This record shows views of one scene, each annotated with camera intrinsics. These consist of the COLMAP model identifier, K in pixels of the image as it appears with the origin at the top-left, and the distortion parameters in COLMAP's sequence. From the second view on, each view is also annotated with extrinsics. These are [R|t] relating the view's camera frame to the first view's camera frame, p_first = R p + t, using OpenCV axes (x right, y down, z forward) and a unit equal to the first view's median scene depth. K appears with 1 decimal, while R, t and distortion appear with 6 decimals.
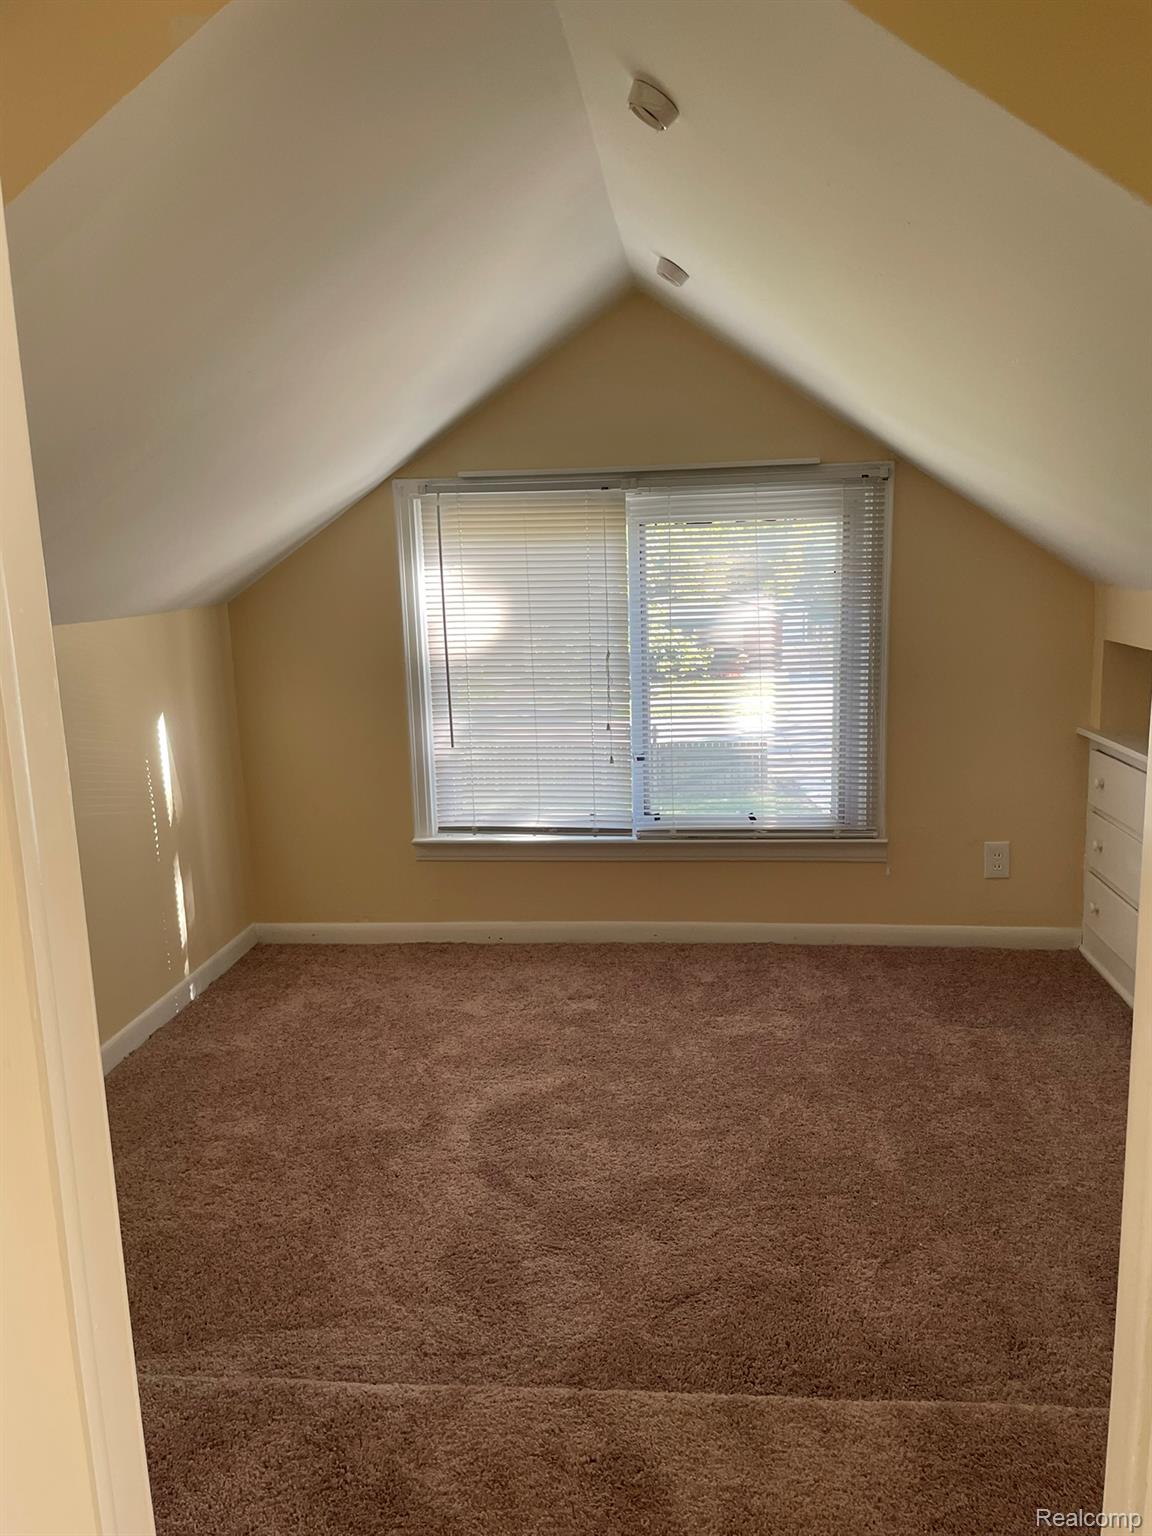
lens RADIAL K [[1164.3, 0, 578.8], [0, 1164.3, 767.7], [0, 0, 1]] dist [0.049942, -0.047531]
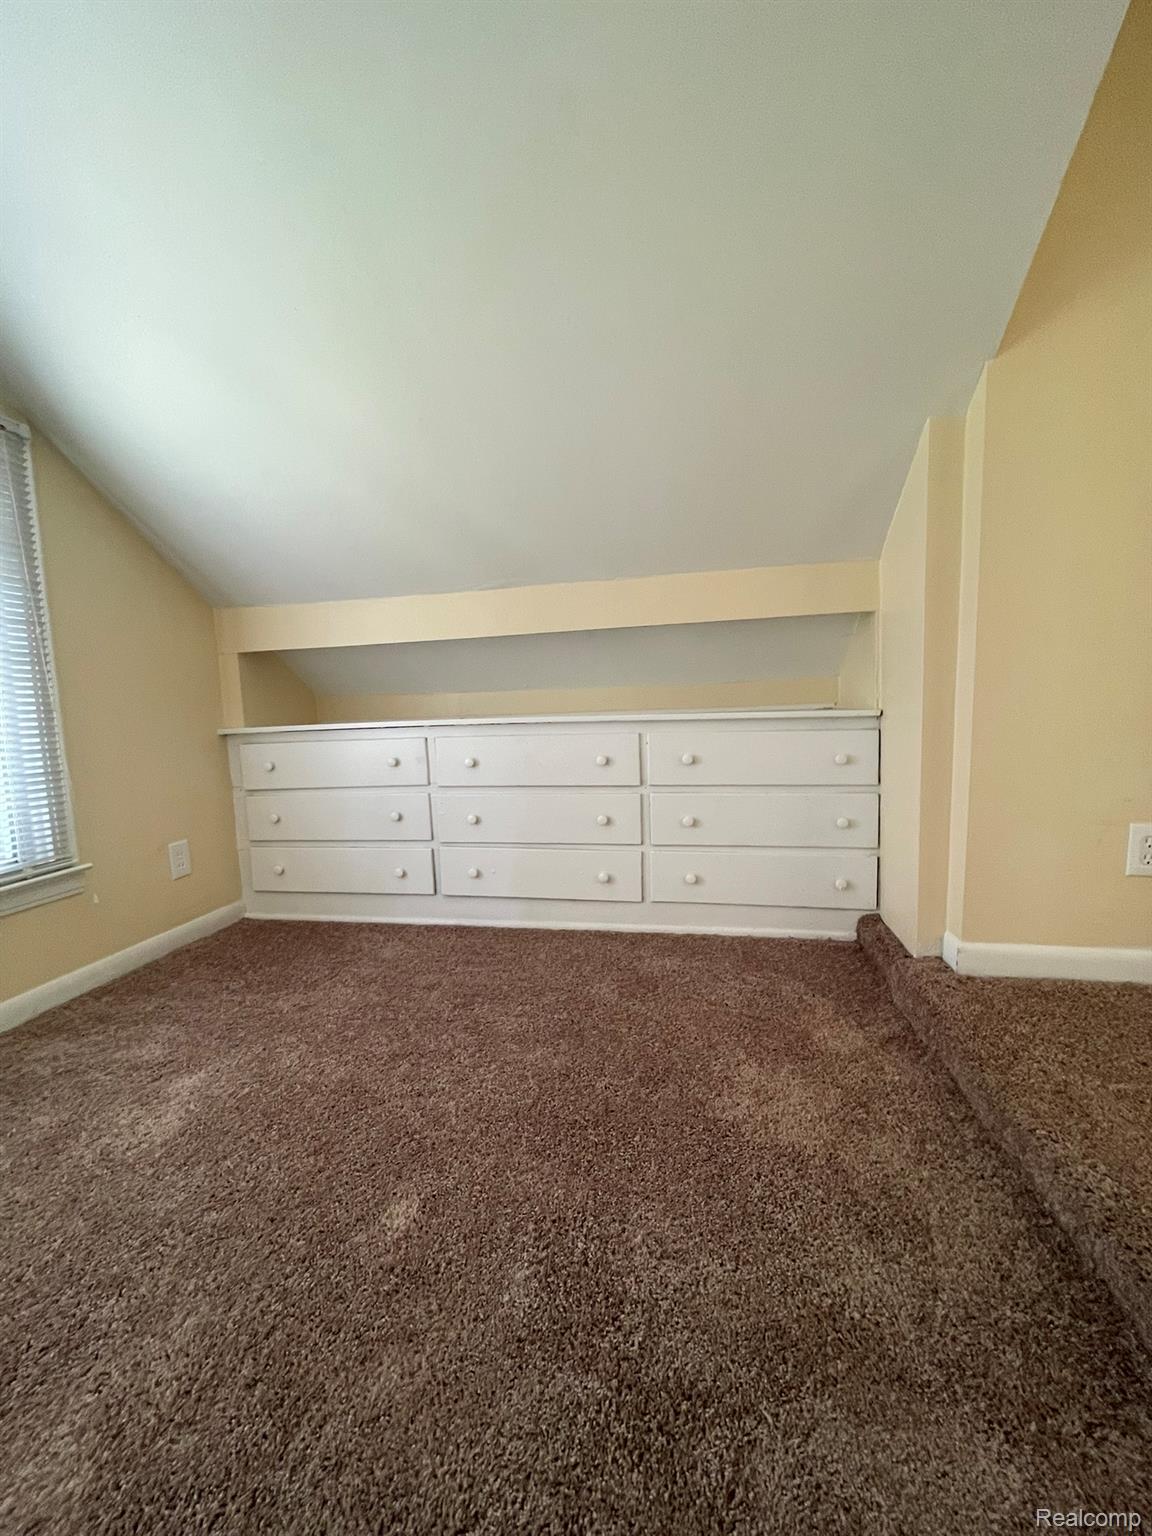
lens RADIAL K [[627.1, 0, 581.9], [0, 627.1, 781.8], [0, 0, 1]] dist [-0.008580, 0.000323]
pose [[0.077628, -0.100896, 0.991864, -0.162690], [0.209001, 0.974407, 0.082763, 0.040131], [-0.974829, 0.200876, 0.096729, 0.582753]]
